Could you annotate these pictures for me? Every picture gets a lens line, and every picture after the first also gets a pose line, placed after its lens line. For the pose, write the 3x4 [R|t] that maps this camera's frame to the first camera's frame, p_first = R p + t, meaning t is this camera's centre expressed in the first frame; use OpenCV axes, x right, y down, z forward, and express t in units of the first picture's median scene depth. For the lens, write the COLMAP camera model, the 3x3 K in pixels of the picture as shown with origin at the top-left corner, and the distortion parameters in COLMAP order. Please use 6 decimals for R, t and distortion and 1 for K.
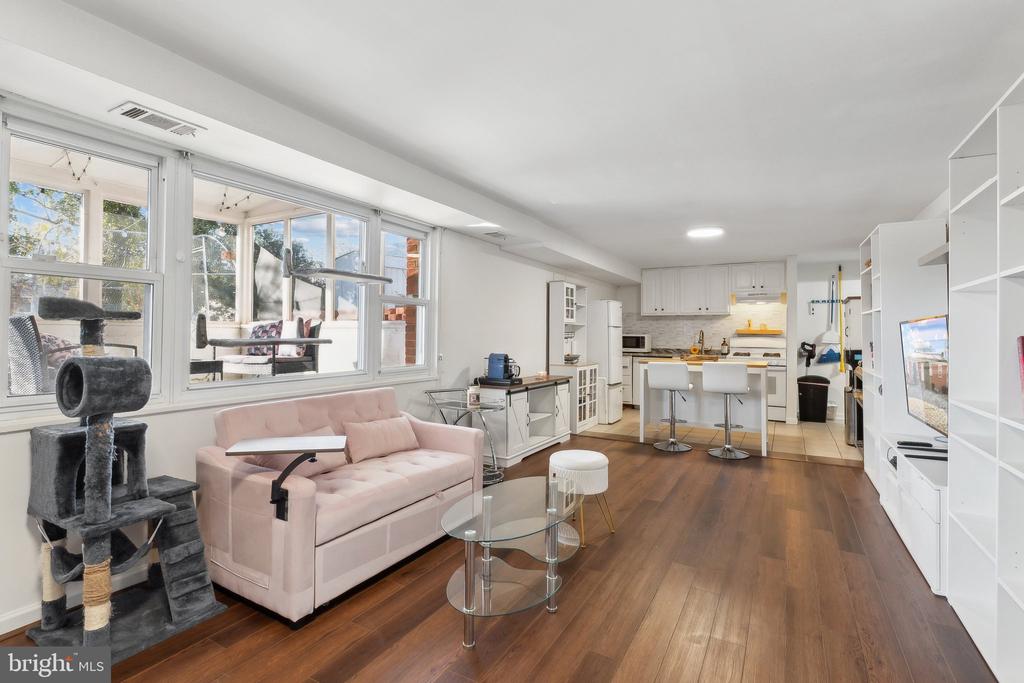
lens RADIAL K [[490.1, 0, 505.2], [0, 490.1, 323.1], [0, 0, 1]] dist [-0.010417, 0.000974]
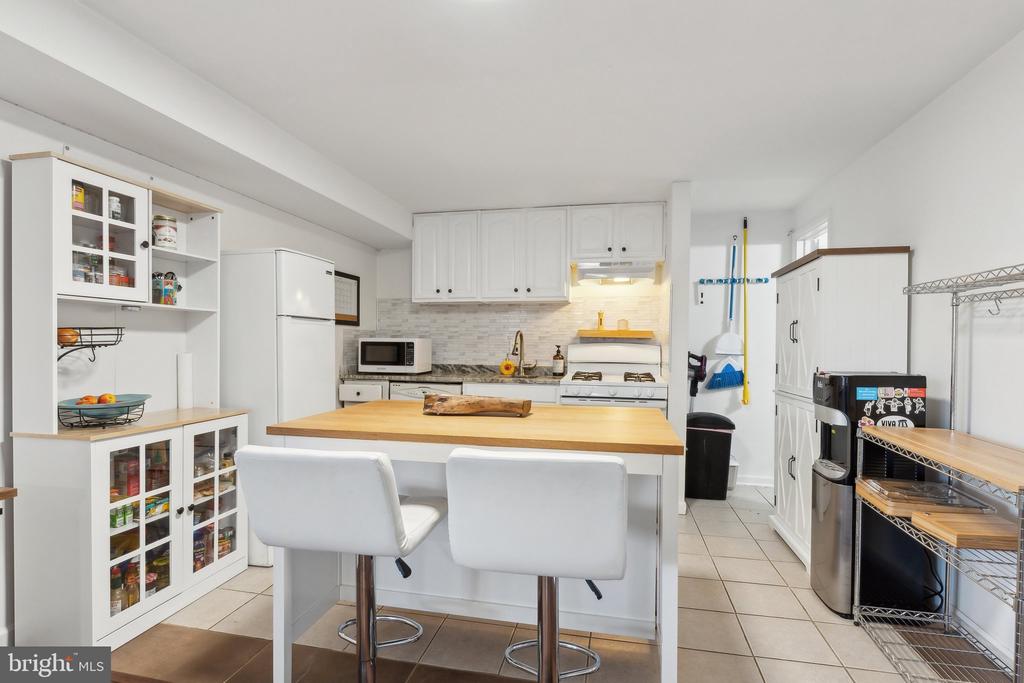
lens RADIAL K [[490.1, 0, 514.8], [0, 490.1, 346.6], [0, 0, 1]] dist [-0.010417, 0.000974]
pose [[0.951412, -0.001867, 0.307914, 0.248498], [-0.007783, 0.999516, 0.030108, 0.016845], [-0.307822, -0.031042, 0.950938, 0.526230]]
